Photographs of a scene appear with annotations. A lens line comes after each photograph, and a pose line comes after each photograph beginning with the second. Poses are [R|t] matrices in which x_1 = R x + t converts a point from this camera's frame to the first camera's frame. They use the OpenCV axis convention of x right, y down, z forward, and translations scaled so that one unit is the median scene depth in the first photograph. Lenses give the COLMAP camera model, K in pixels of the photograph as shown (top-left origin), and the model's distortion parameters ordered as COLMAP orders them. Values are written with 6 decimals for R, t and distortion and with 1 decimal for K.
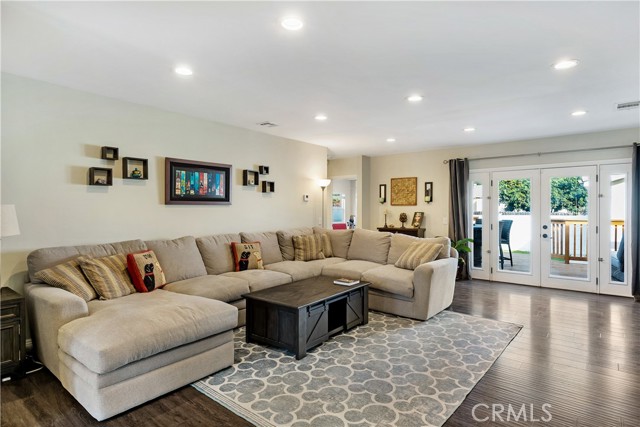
lens RADIAL K [[338.1, 0, 324.8], [0, 338.1, 209.6], [0, 0, 1]] dist [0.037200, -0.012556]
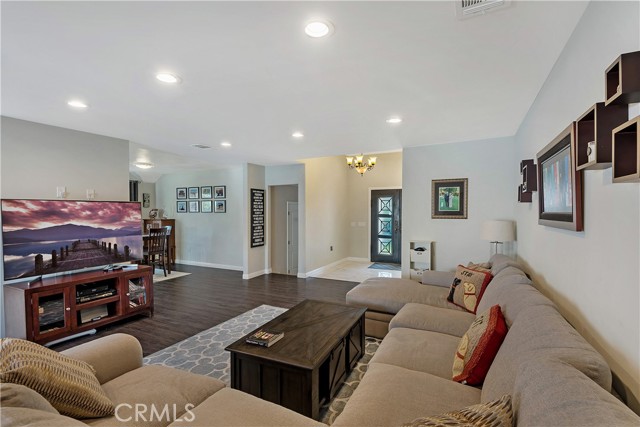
lens RADIAL K [[304.9, 0, 320.2], [0, 304.9, 214.0], [0, 0, 1]] dist [0.021144, 0.000052]
pose [[-0.980770, -0.000200, -0.195166, 0.059784], [-0.000238, 1.000000, 0.000170, -0.031247], [0.195166, 0.000213, -0.980770, 1.276504]]
